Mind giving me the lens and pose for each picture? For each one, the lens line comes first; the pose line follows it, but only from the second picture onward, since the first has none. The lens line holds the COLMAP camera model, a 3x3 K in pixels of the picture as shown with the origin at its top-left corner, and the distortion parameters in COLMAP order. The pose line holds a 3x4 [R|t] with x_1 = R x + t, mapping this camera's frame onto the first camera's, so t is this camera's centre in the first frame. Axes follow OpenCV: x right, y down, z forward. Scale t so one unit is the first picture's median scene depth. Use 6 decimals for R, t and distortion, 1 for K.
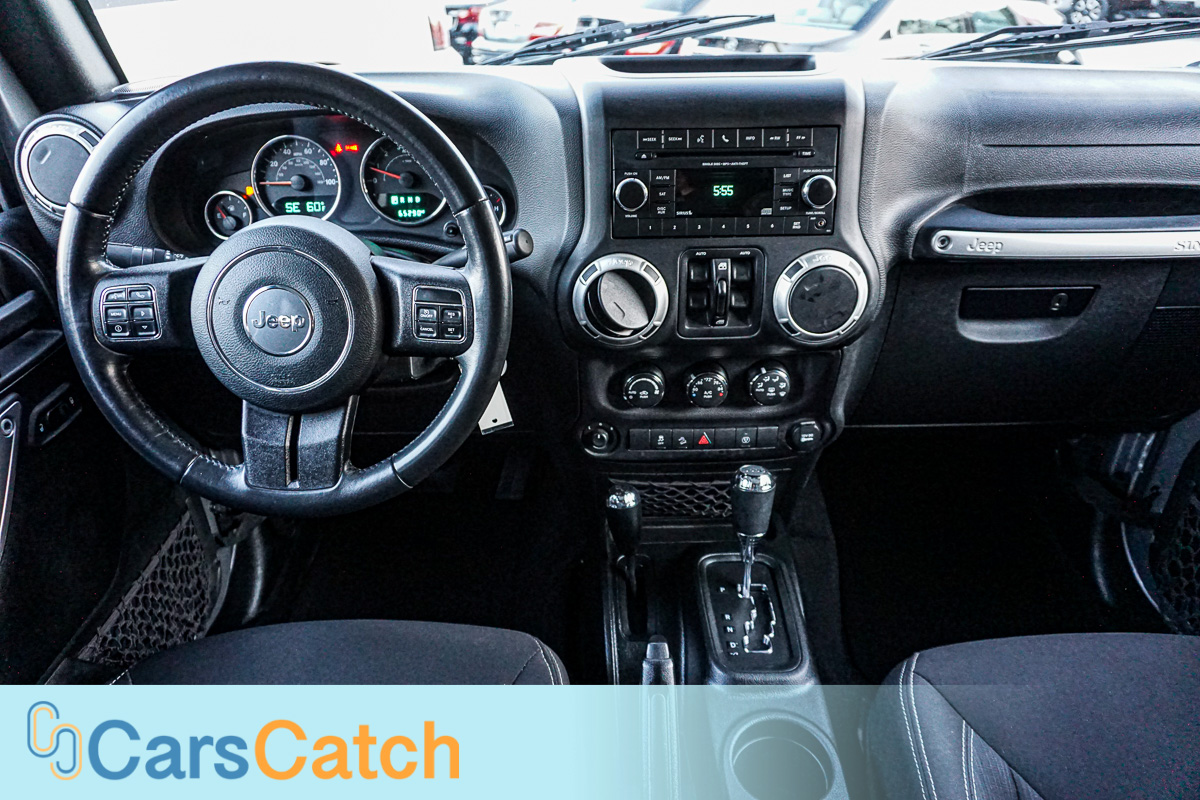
lens RADIAL K [[798.1, 0, 600.0], [0, 798.1, 400.0], [0, 0, 1]] dist [-0.056051, 0.038700]
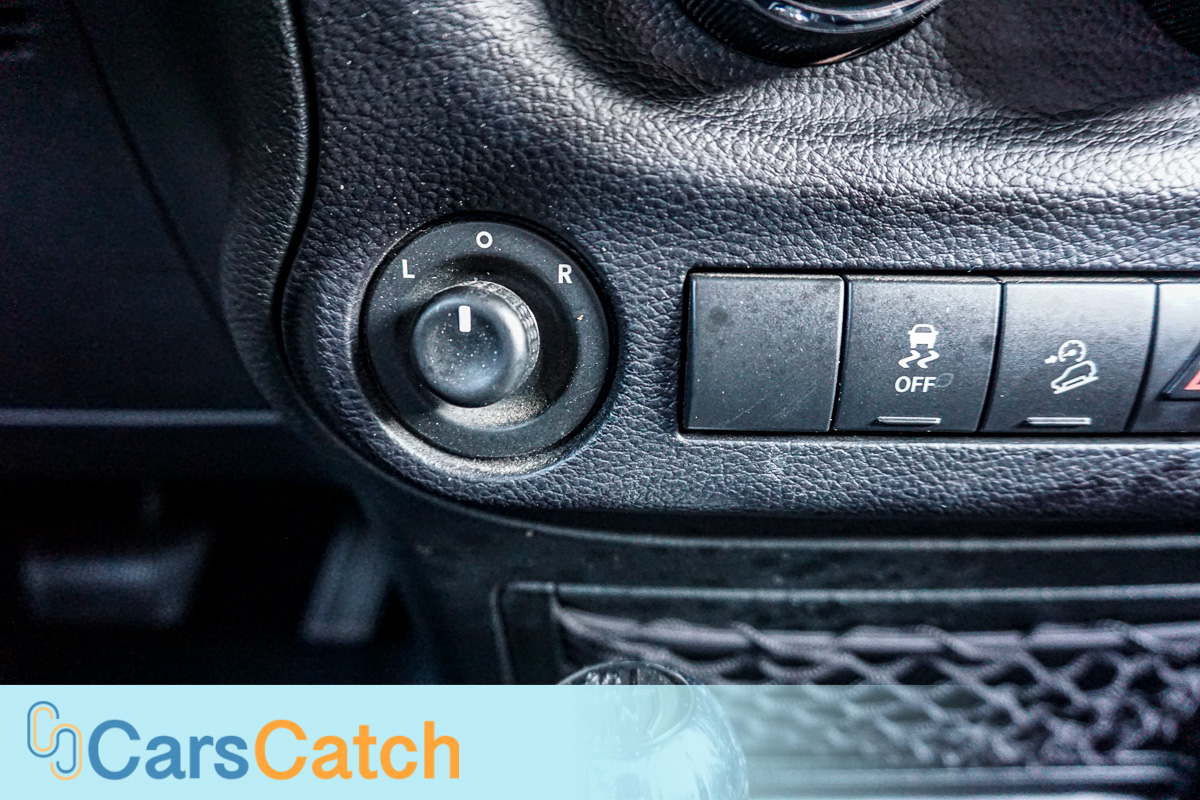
lens RADIAL K [[798.1, 0, 600.0], [0, 798.1, 400.0], [0, 0, 1]] dist [-0.056051, 0.038700]
pose [[0.999668, 0.020881, 0.015113, 0.022422], [-0.018923, 0.992619, -0.119790, 0.086680], [-0.017503, 0.119464, 0.992684, 1.010873]]
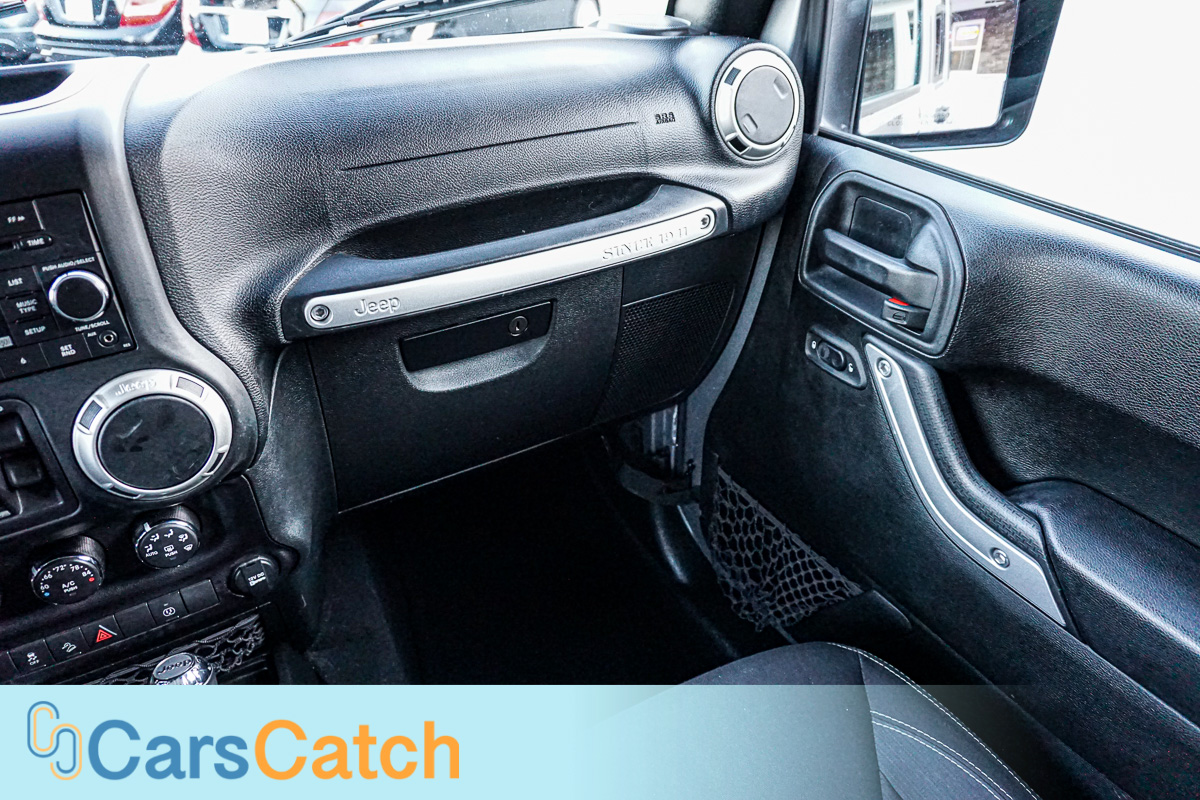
lens RADIAL K [[798.1, 0, 600.0], [0, 798.1, 400.0], [0, 0, 1]] dist [-0.056051, 0.038700]
pose [[0.872355, -0.267172, 0.409410, 0.330701], [0.243211, 0.963644, 0.110629, -0.137329], [-0.424082, 0.003065, 0.905618, 0.227155]]
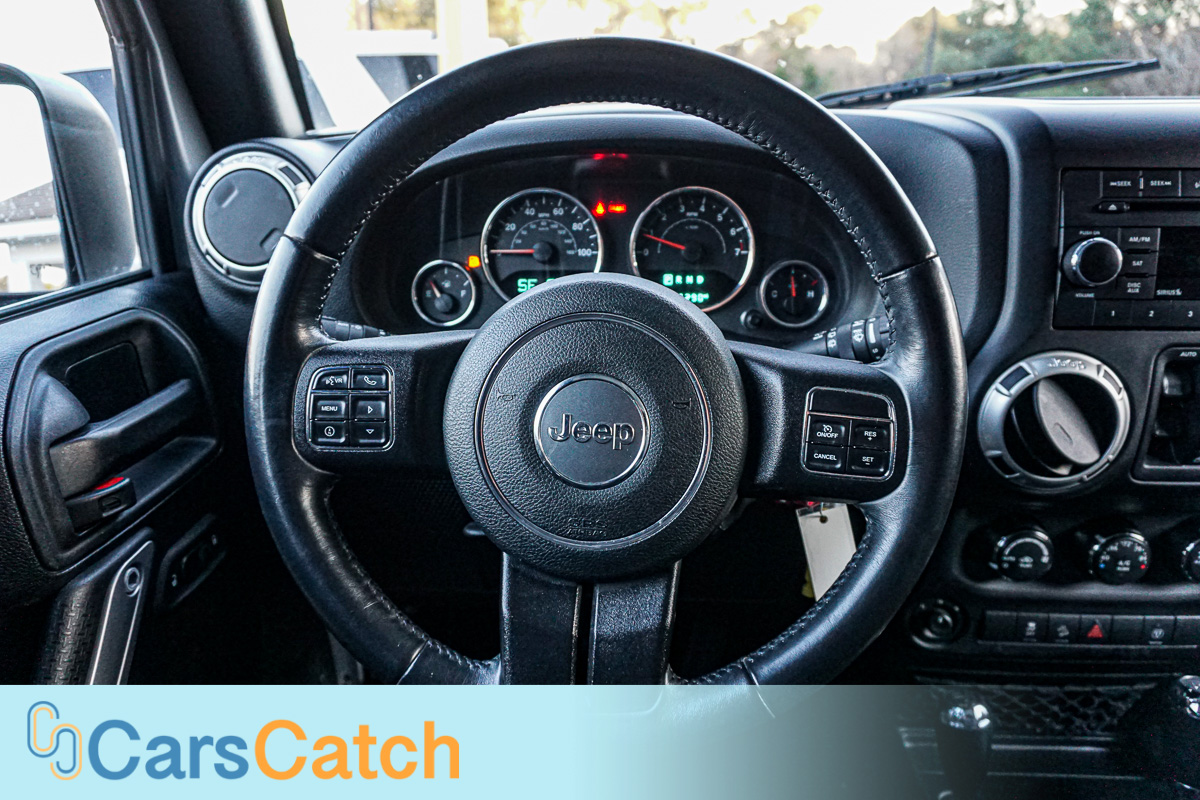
lens RADIAL K [[798.1, 0, 600.0], [0, 798.1, 400.0], [0, 0, 1]] dist [-0.056051, 0.038700]
pose [[0.997412, 0.031390, -0.064677, -0.301200], [-0.042303, 0.983664, -0.174971, -0.011419], [0.058128, 0.177254, 0.982447, 0.322662]]
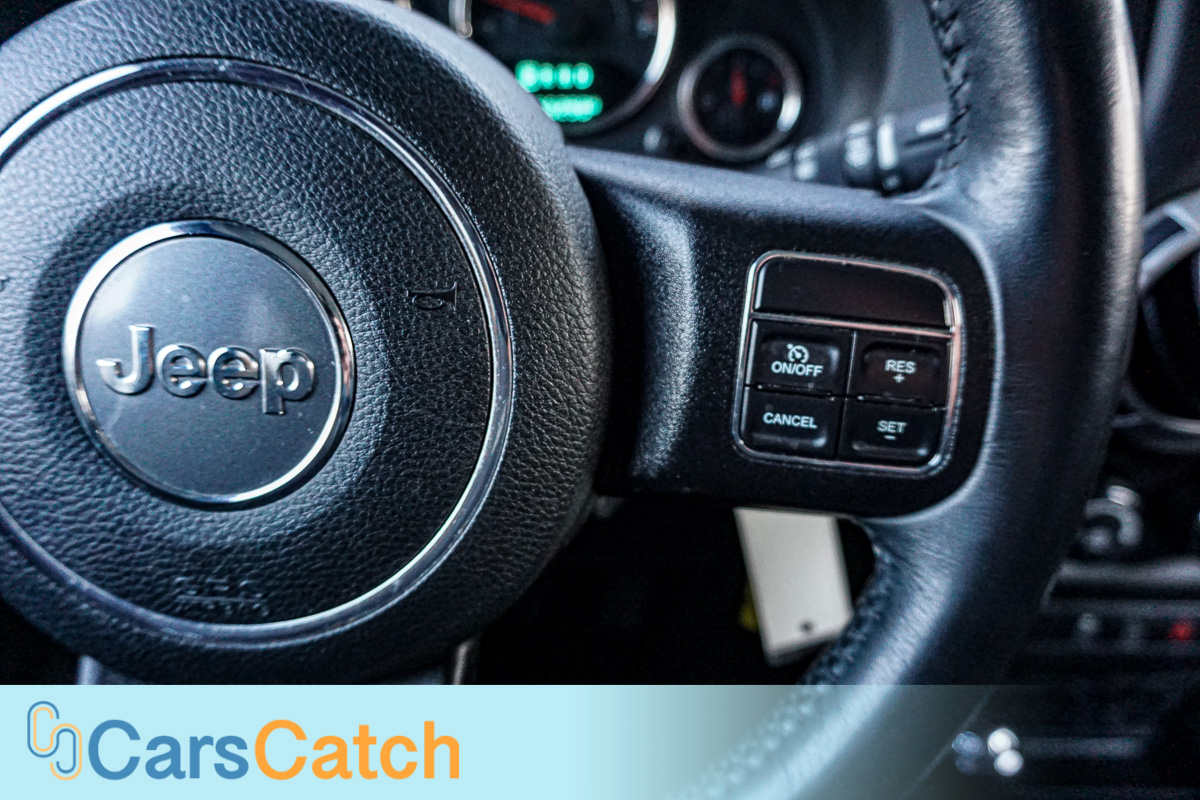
lens RADIAL K [[817.1, 0, 600.0], [0, 817.1, 400.0], [0, 0, 1]] dist [-0.047480, 0.044707]
pose [[0.999680, 0.024920, -0.004326, -0.237795], [-0.025045, 0.999183, -0.031722, -0.069468], [0.003532, 0.031820, 0.999487, 0.625727]]
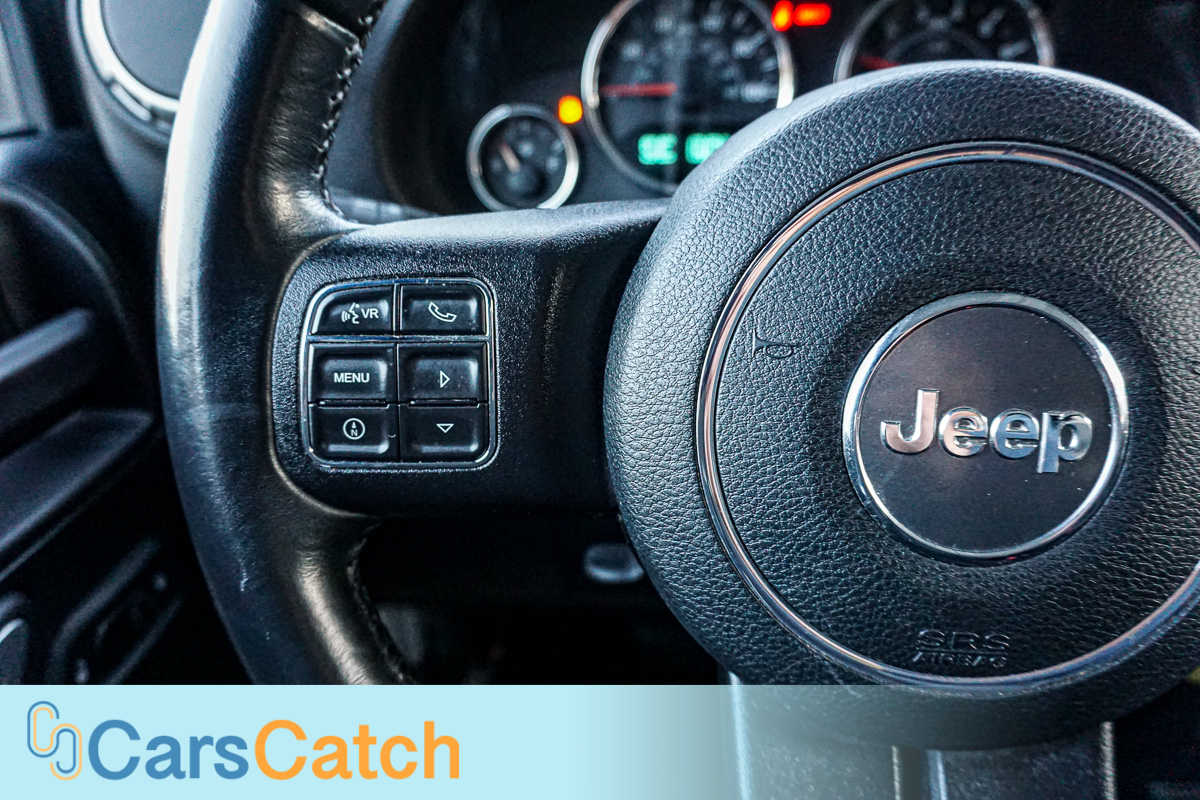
lens RADIAL K [[817.1, 0, 600.0], [0, 817.1, 400.0], [0, 0, 1]] dist [-0.047480, 0.044707]
pose [[0.996584, 0.028508, -0.077509, -0.426268], [-0.034753, 0.996153, -0.080448, -0.068553], [0.074918, 0.082866, 0.993741, 0.607026]]
